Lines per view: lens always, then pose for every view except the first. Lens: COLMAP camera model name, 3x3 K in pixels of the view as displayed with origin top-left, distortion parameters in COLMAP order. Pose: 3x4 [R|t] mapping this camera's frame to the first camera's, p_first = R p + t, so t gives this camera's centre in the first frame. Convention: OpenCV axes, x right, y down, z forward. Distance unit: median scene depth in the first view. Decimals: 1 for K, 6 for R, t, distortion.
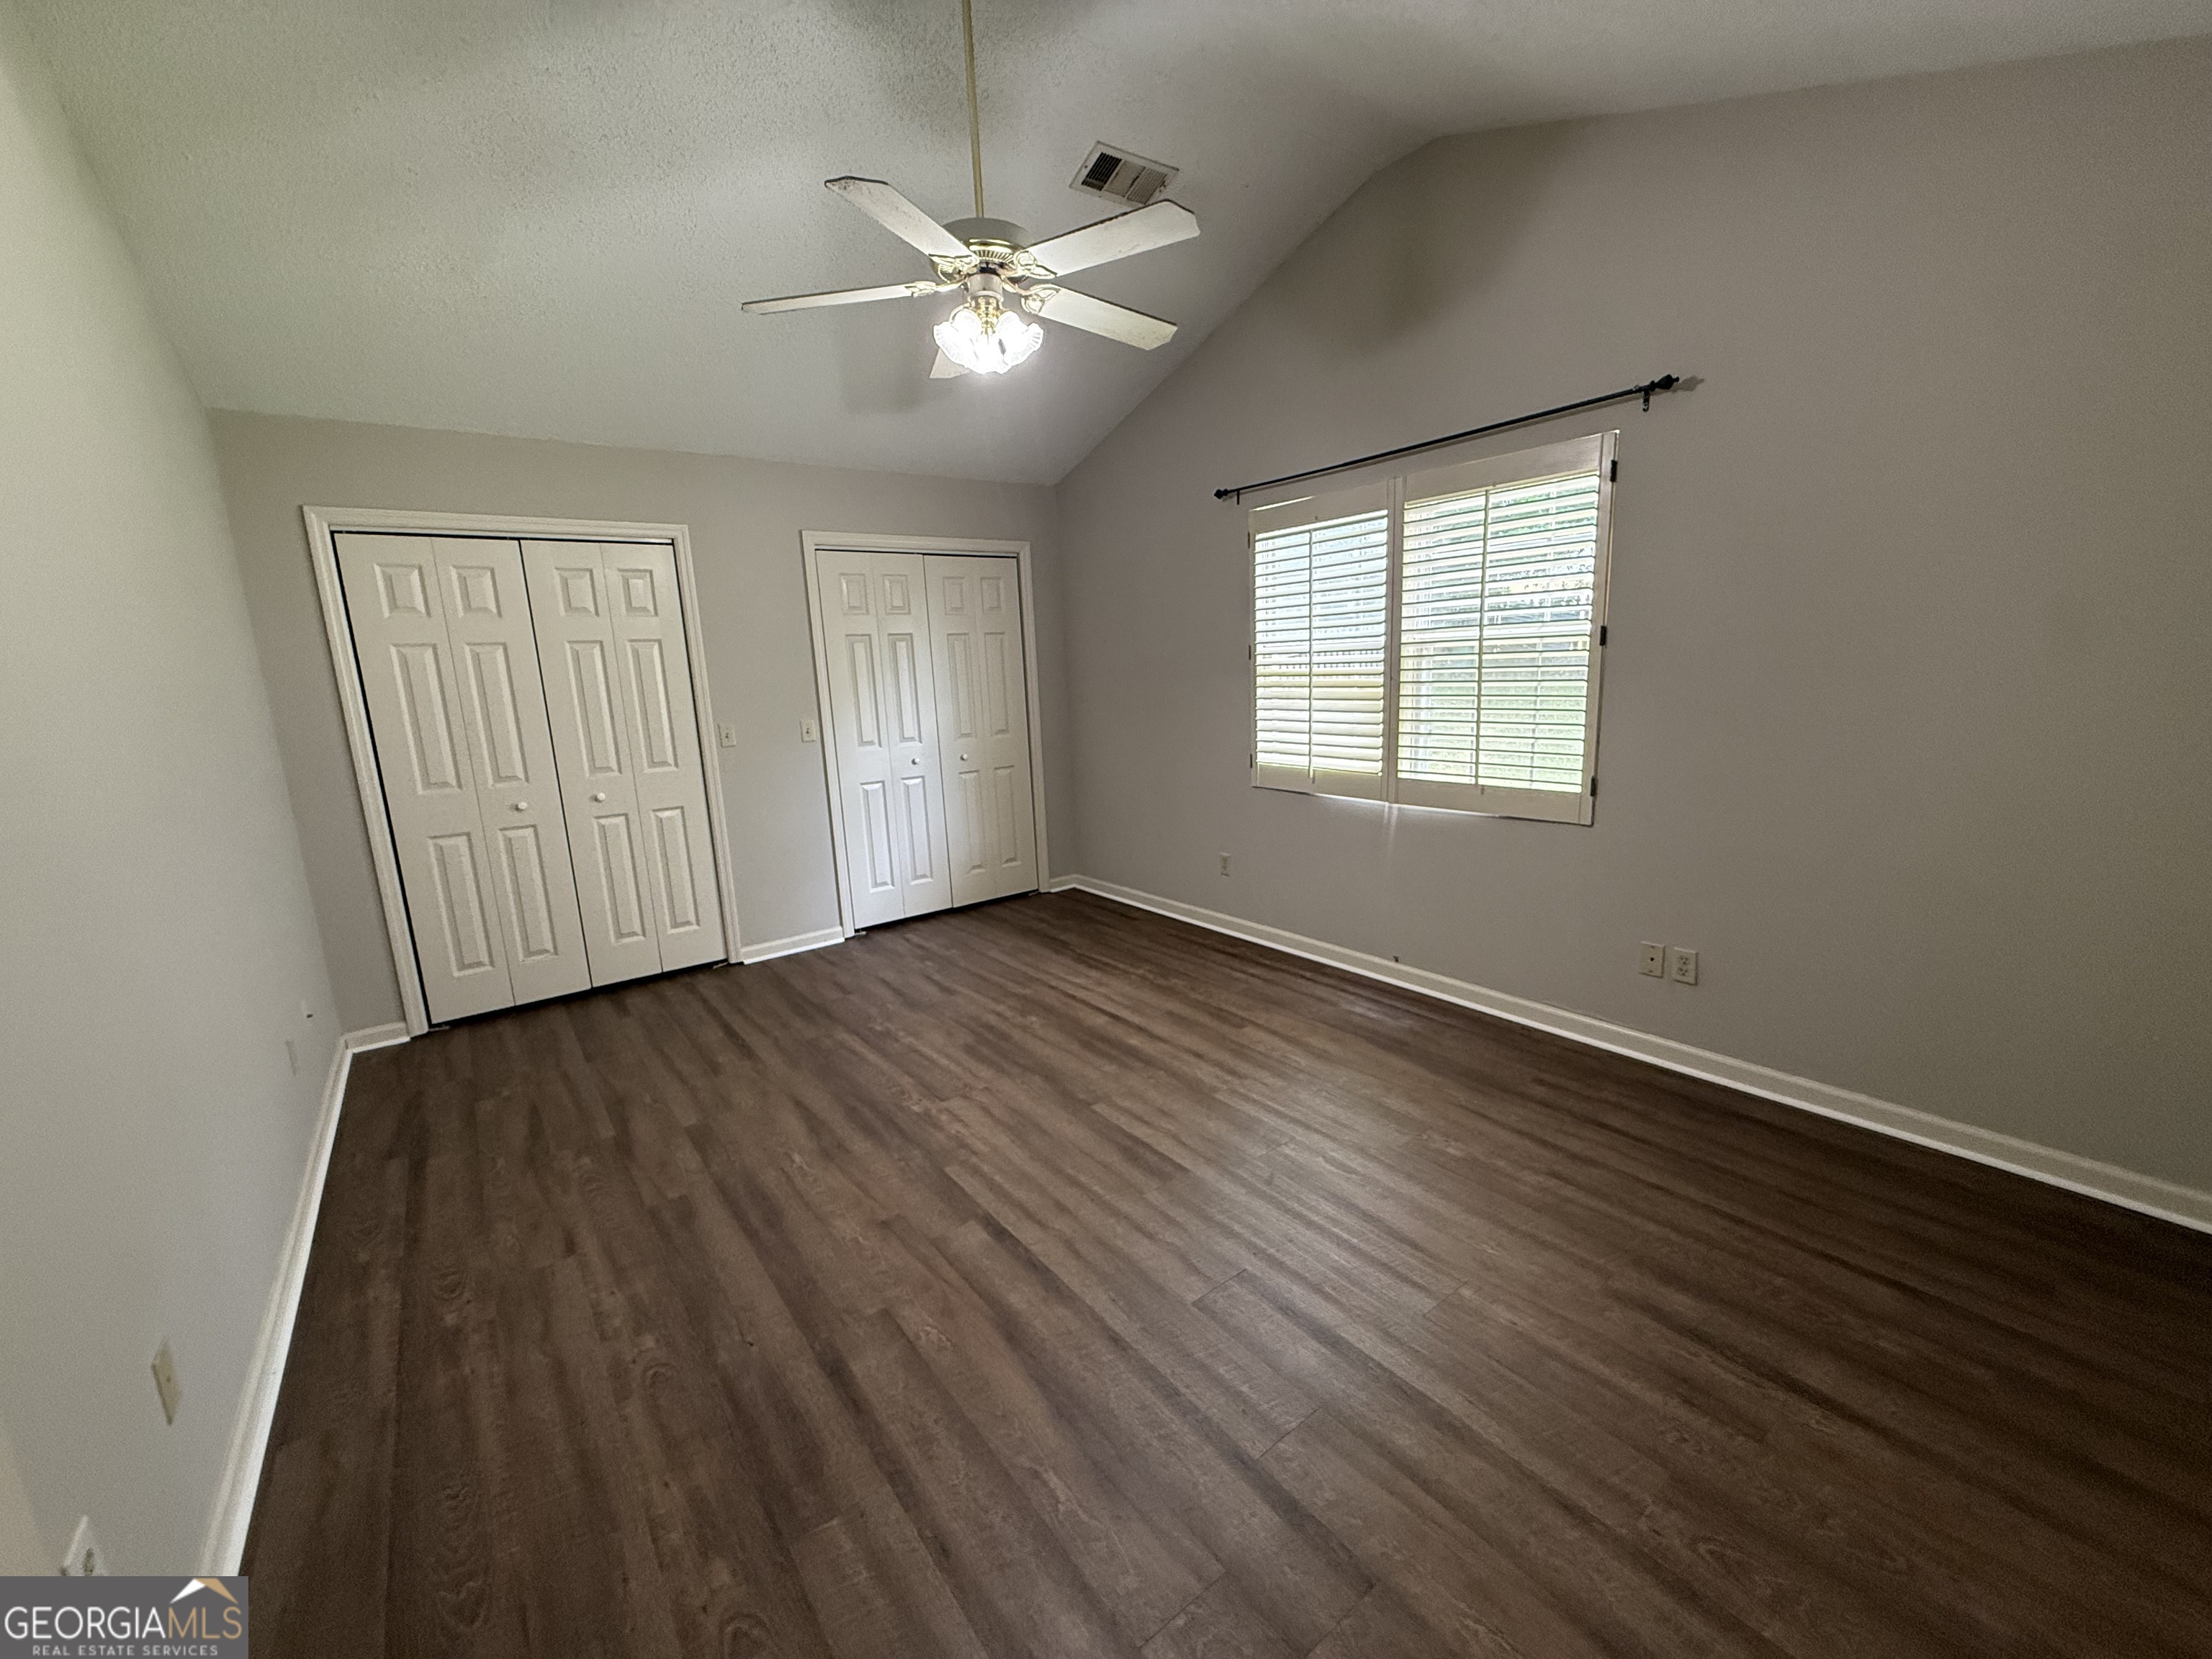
lens RADIAL K [[882.1, 0, 1113.1], [0, 882.1, 820.4], [0, 0, 1]] dist [0.000625, 0.000320]
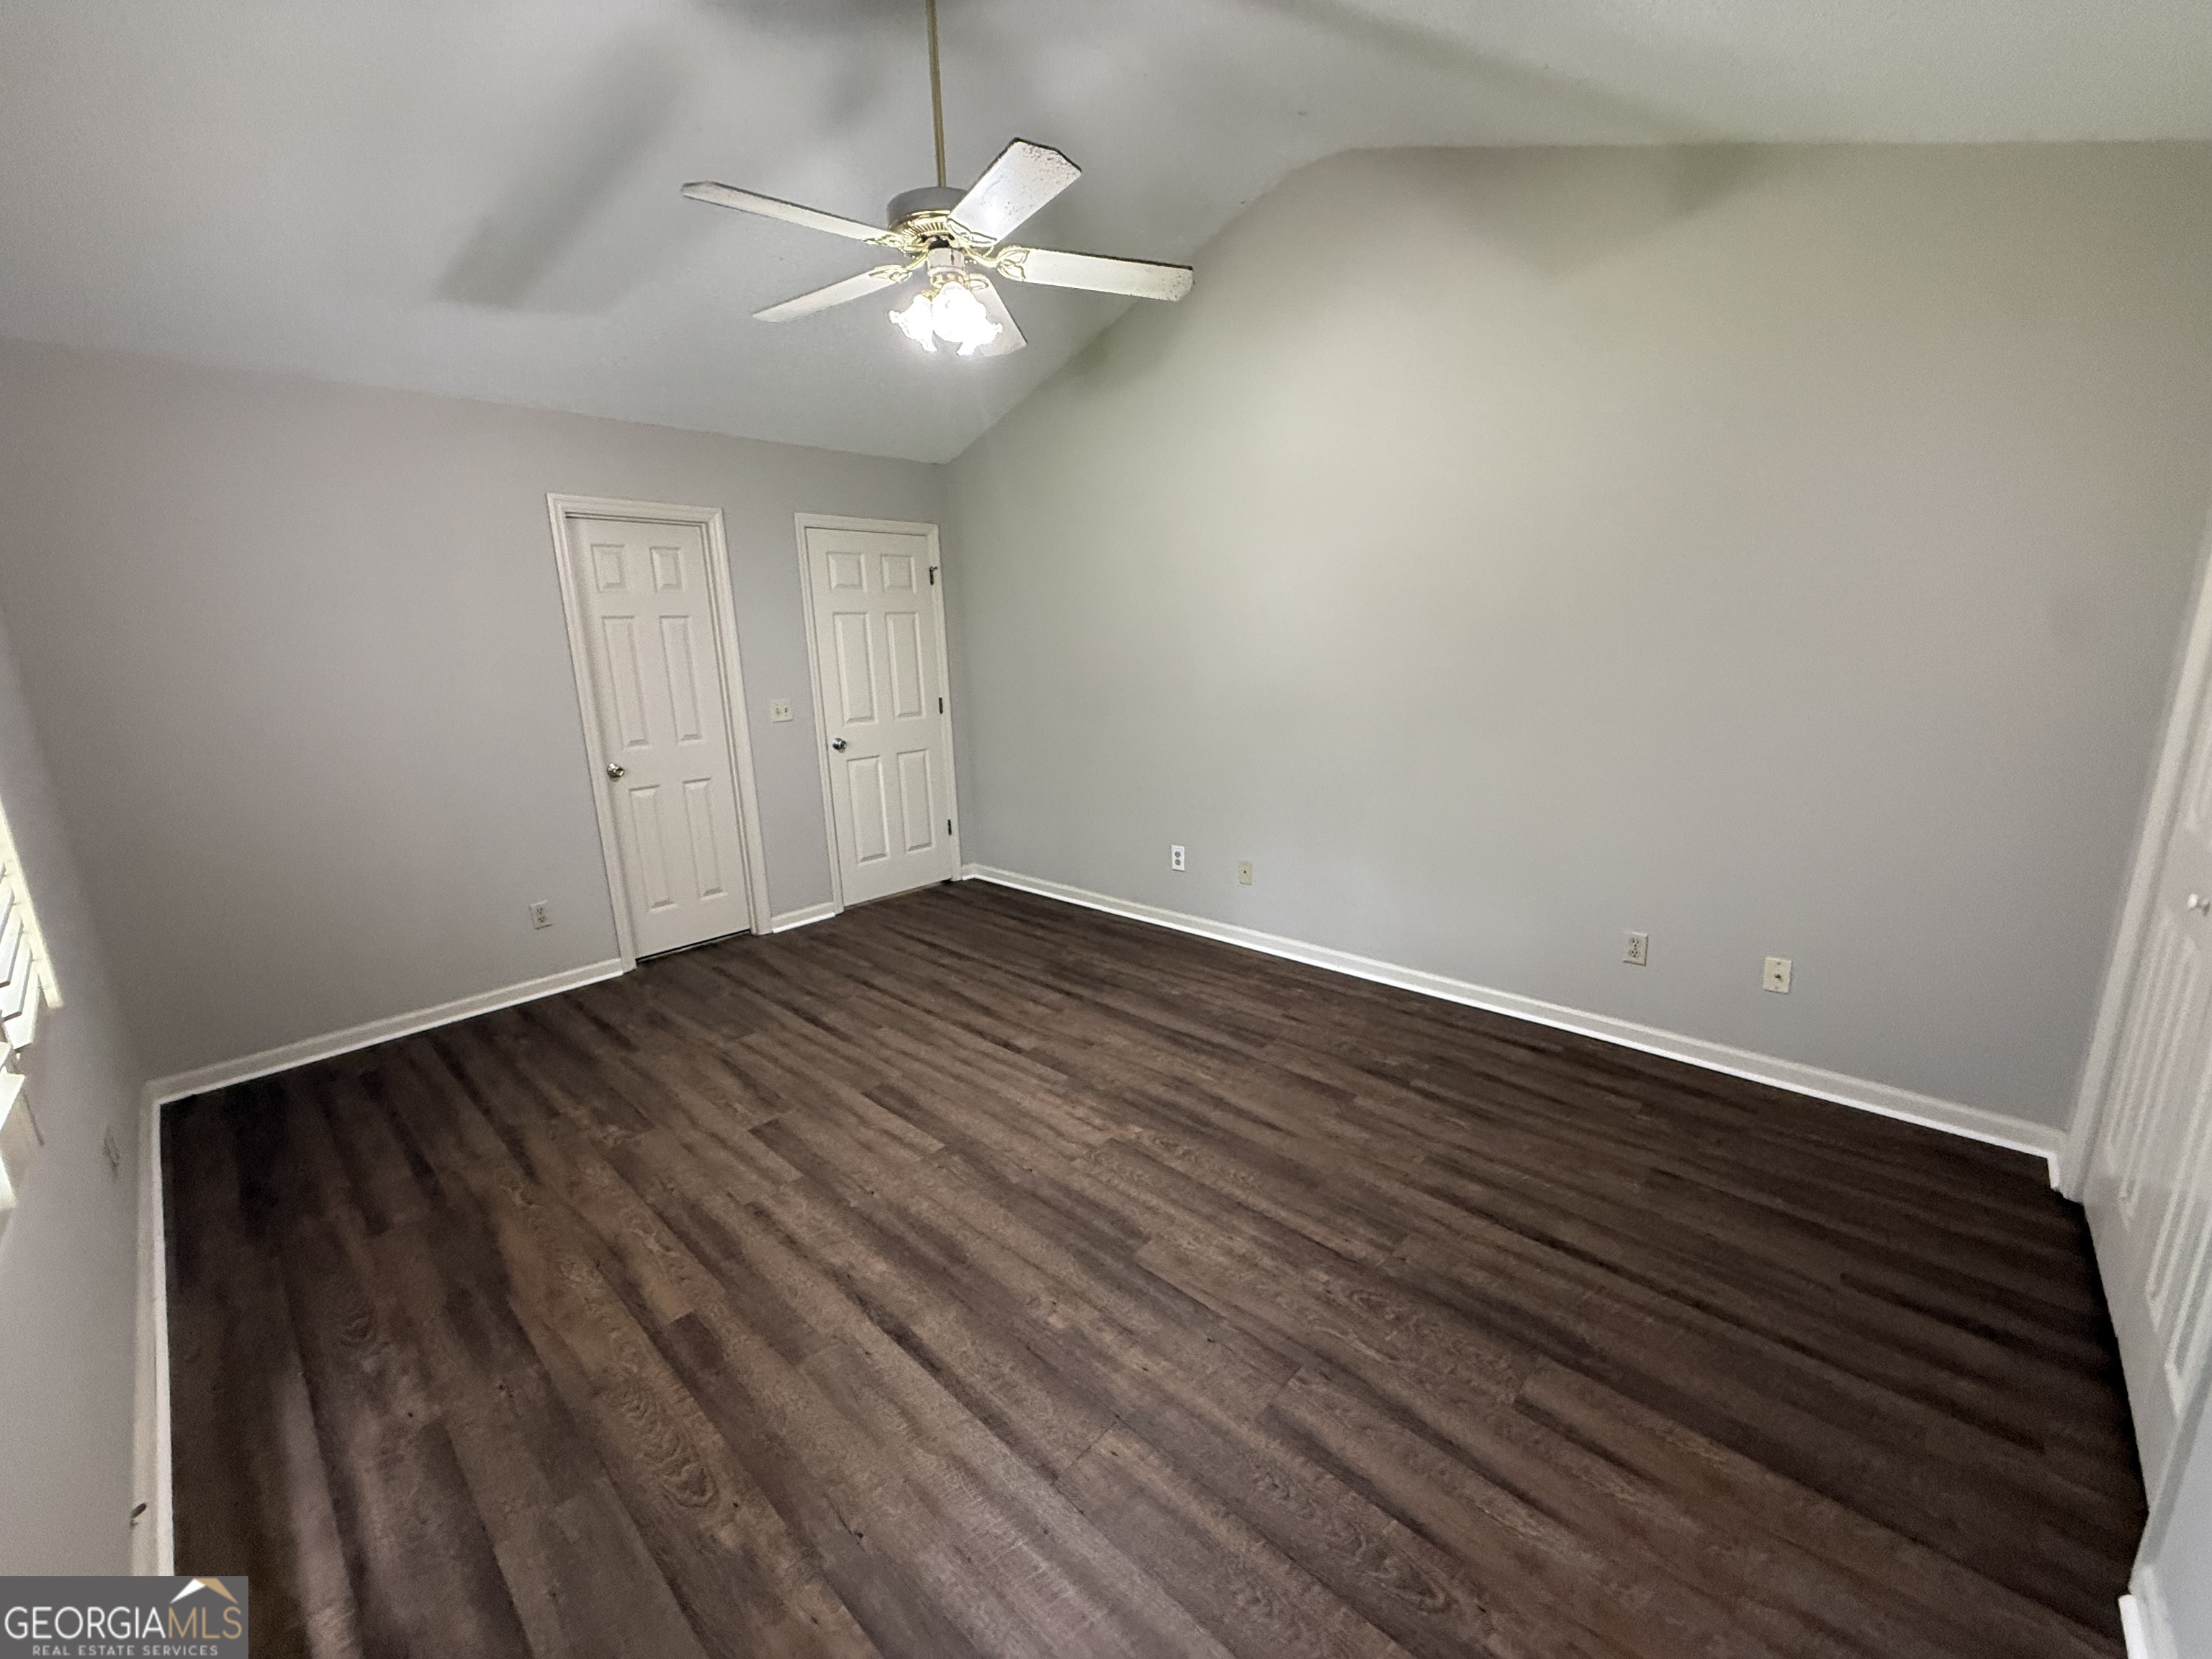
lens RADIAL K [[882.1, 0, 1109.9], [0, 882.1, 843.6], [0, 0, 1]] dist [0.000625, 0.000320]
pose [[-0.983702, 0.108818, -0.143139, -0.078302], [0.042342, 0.913882, 0.403767, -0.266026], [0.174749, 0.391125, -0.903595, 1.401178]]
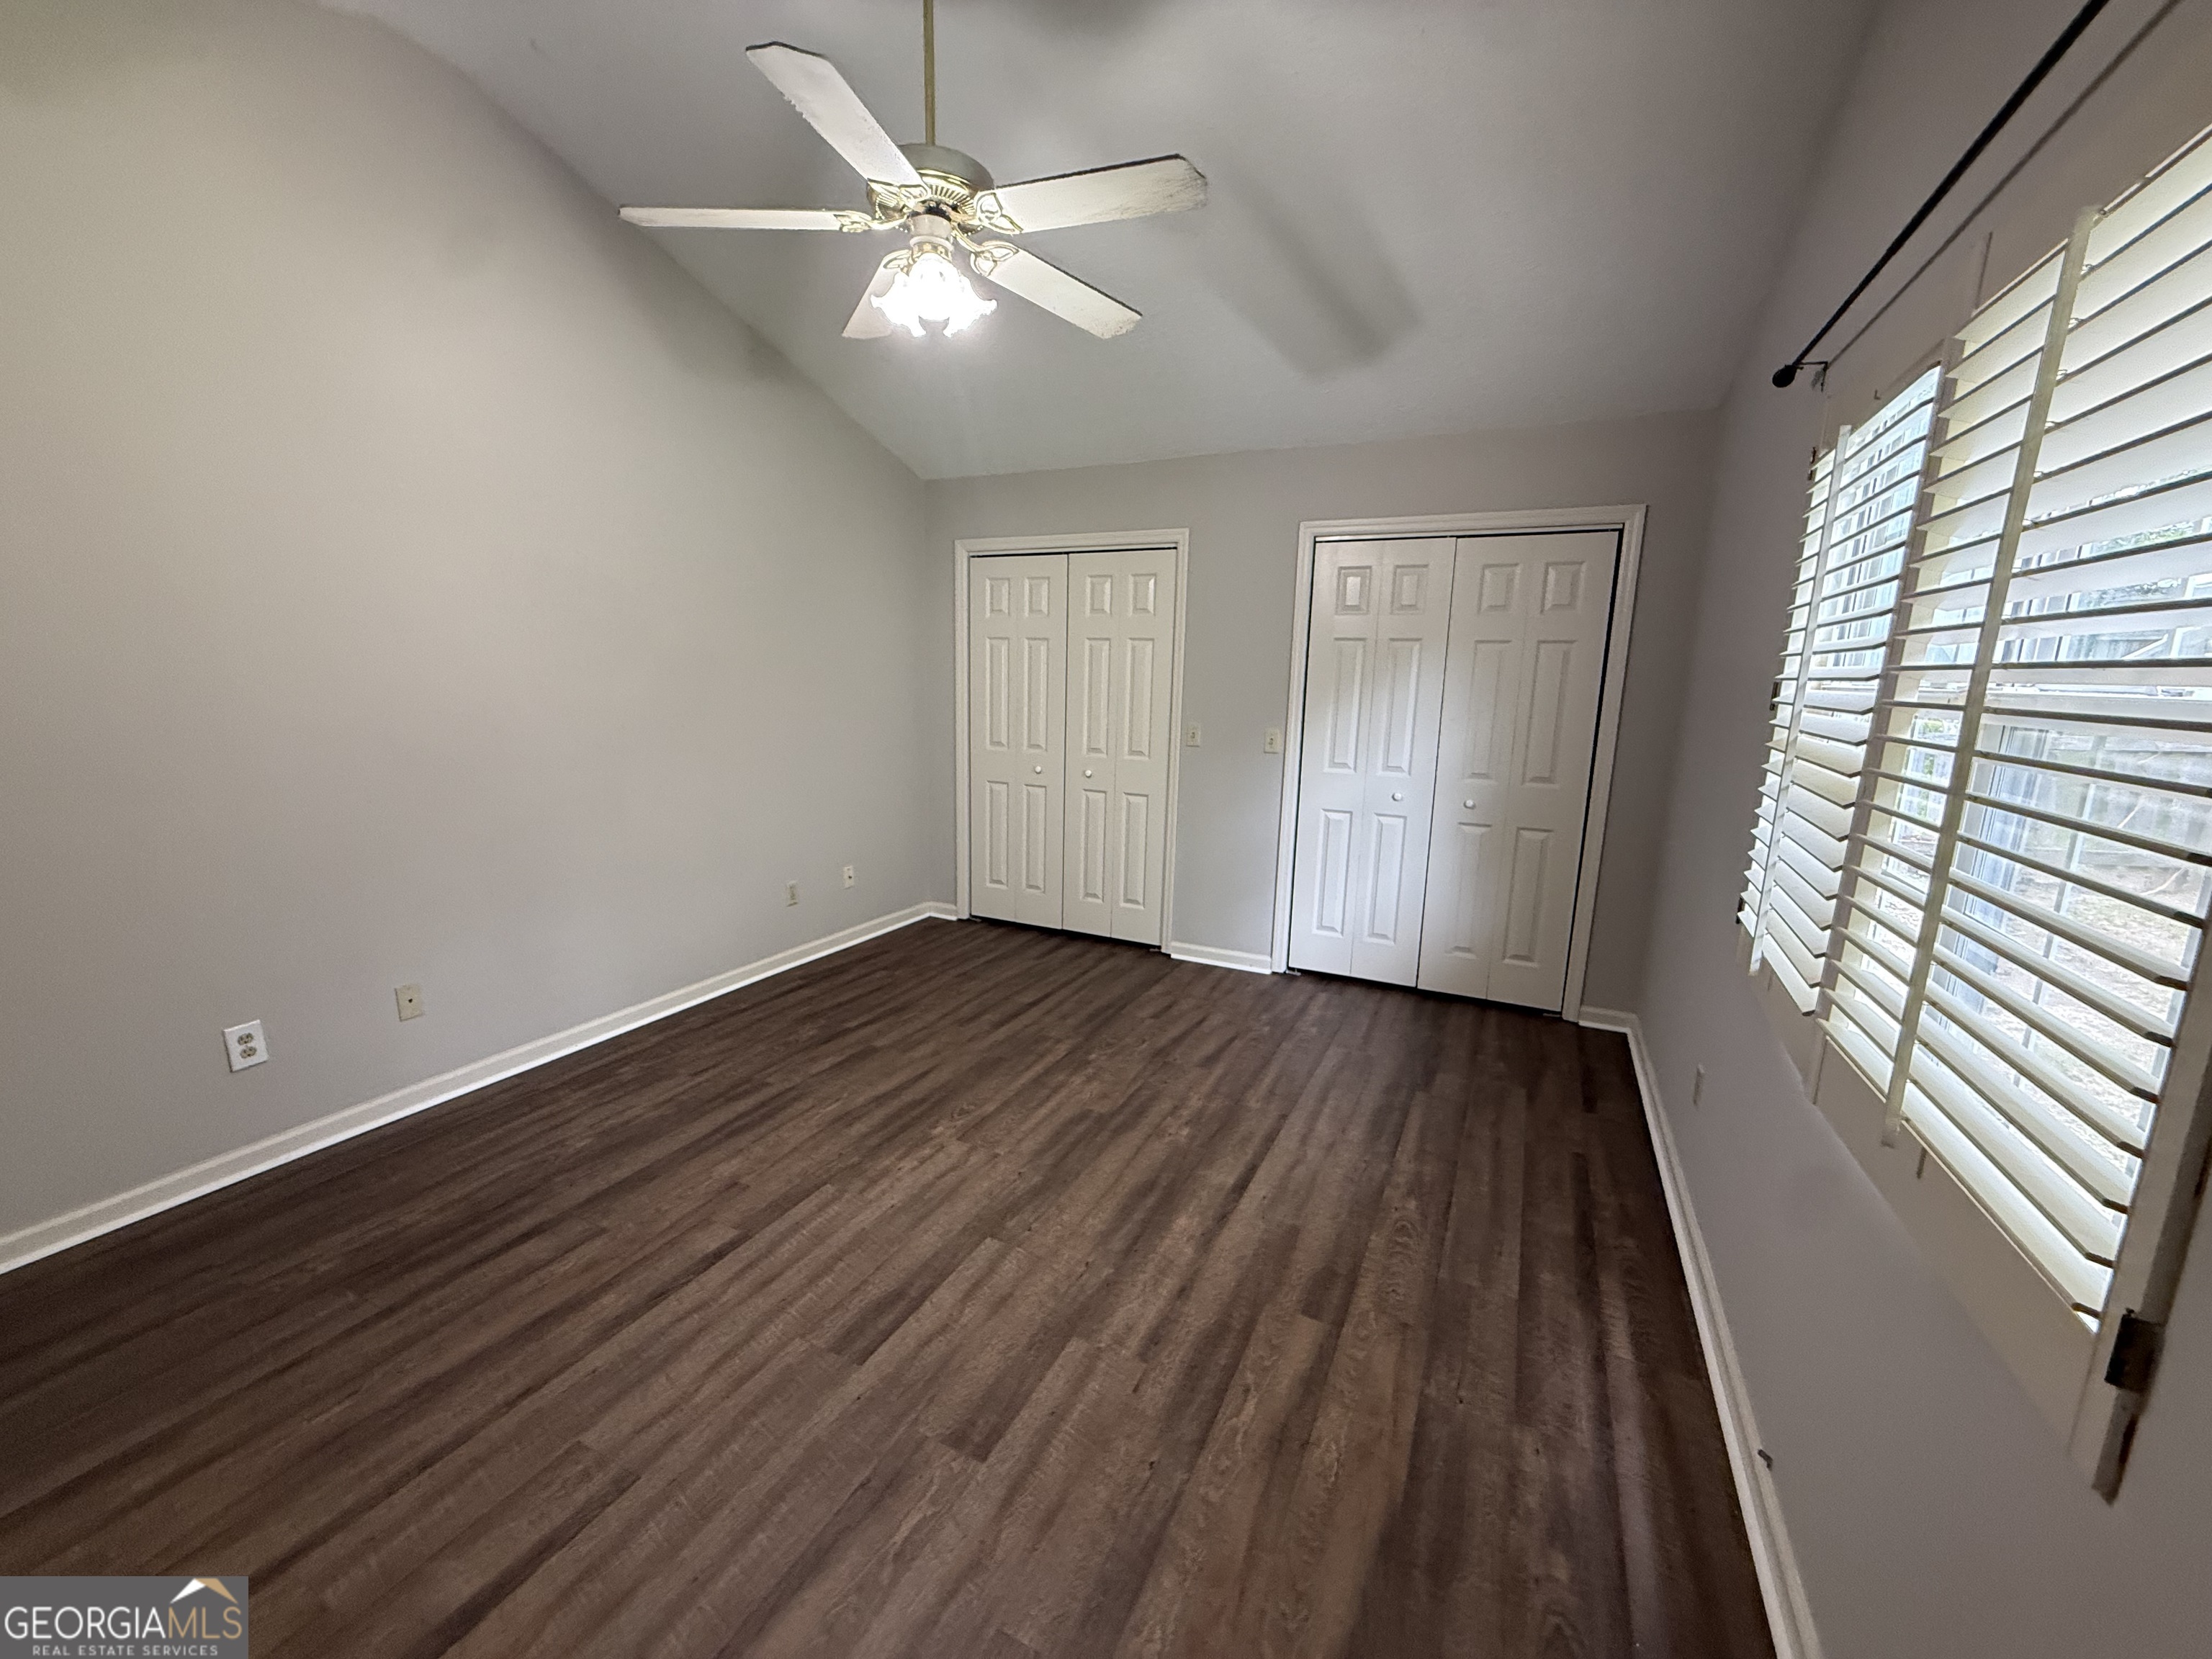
lens RADIAL K [[882.1, 0, 1105.3], [0, 882.1, 834.1], [0, 0, 1]] dist [0.000625, 0.000320]
pose [[0.448214, 0.217293, -0.867115, 0.510562], [-0.200066, 0.969785, 0.139606, -0.130439], [0.871251, 0.110907, 0.478144, 0.539022]]
